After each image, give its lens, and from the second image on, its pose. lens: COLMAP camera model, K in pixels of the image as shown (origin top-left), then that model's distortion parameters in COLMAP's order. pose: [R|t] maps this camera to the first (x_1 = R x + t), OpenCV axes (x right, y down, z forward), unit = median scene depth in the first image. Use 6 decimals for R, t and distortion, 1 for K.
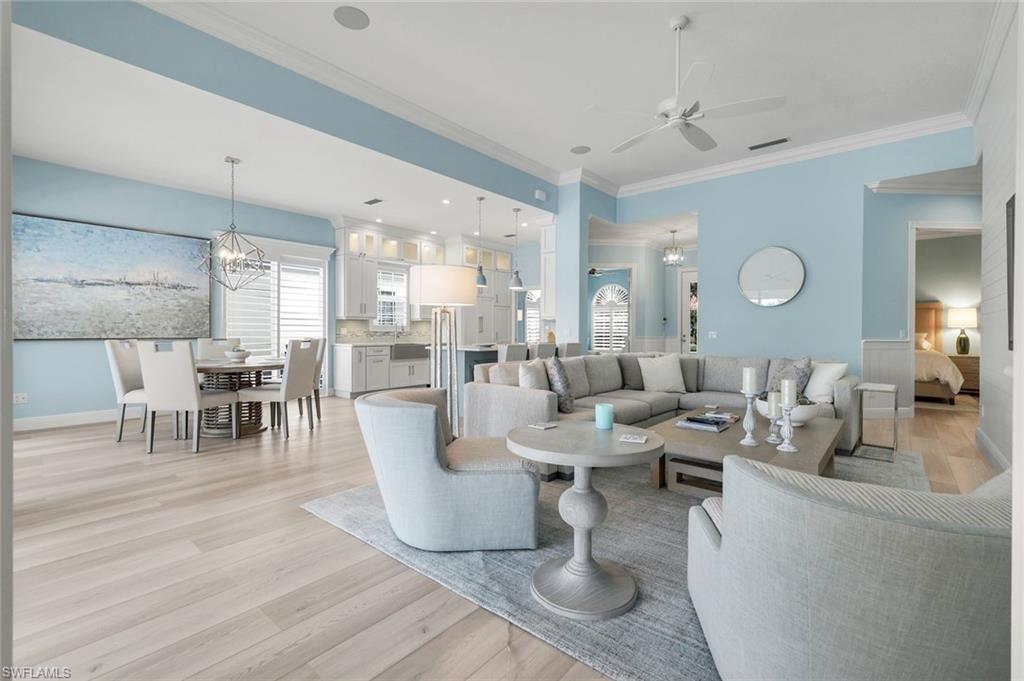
lens RADIAL K [[445.8, 0, 513.1], [0, 445.8, 333.2], [0, 0, 1]] dist [-0.000828, 0.000013]
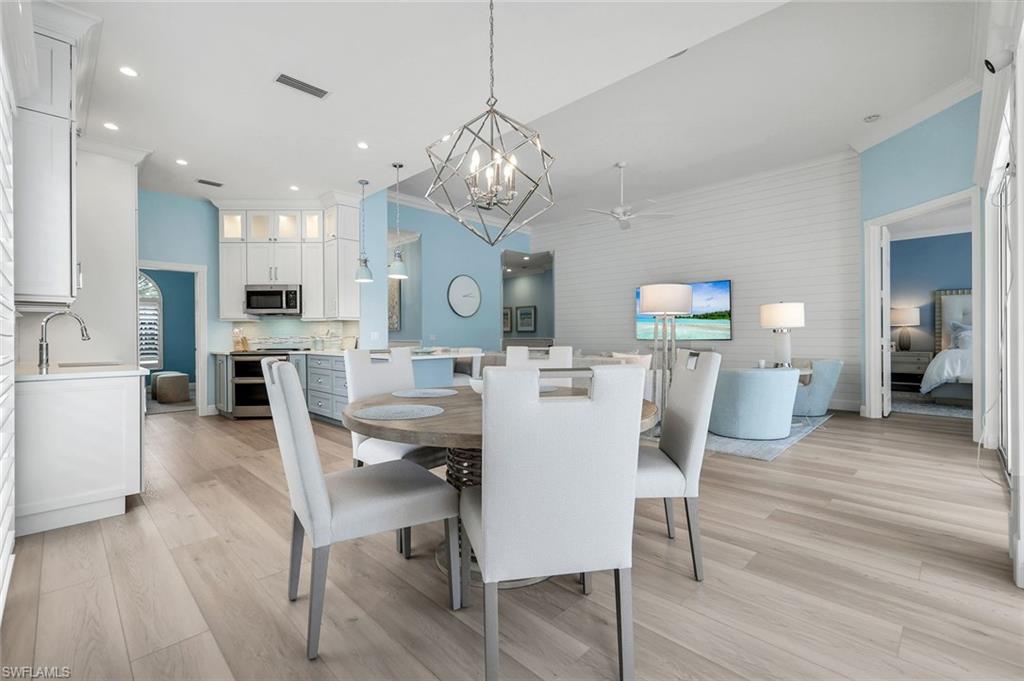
lens RADIAL K [[446.0, 0, 512.7], [0, 446.0, 338.9], [0, 0, 1]] dist [0.003118, -0.000007]
pose [[0.075978, -0.010533, 0.997054, -0.764469], [0.009884, 0.999903, 0.009810, -0.003031], [-0.997061, 0.009110, 0.076075, 0.675022]]
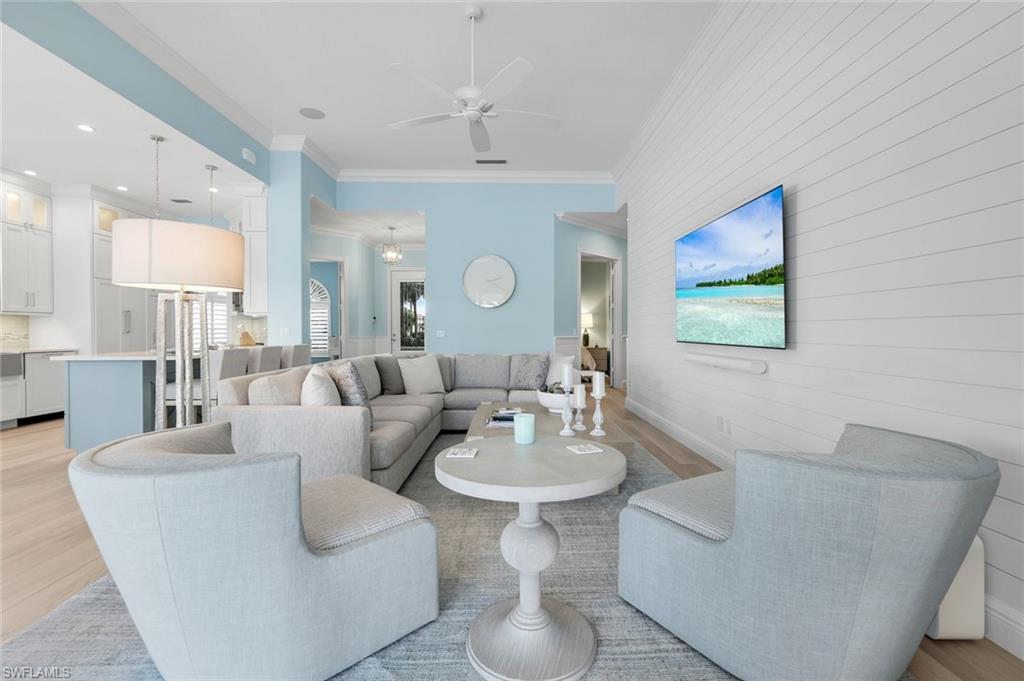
lens RADIAL K [[448.1, 0, 512.3], [0, 448.1, 333.5], [0, 0, 1]] dist [0.001280, 0.000616]
pose [[0.750851, -0.007355, 0.660431, -0.110677], [0.006556, 0.999972, 0.003683, 0.000237], [-0.660439, 0.001565, 0.750878, 0.108876]]
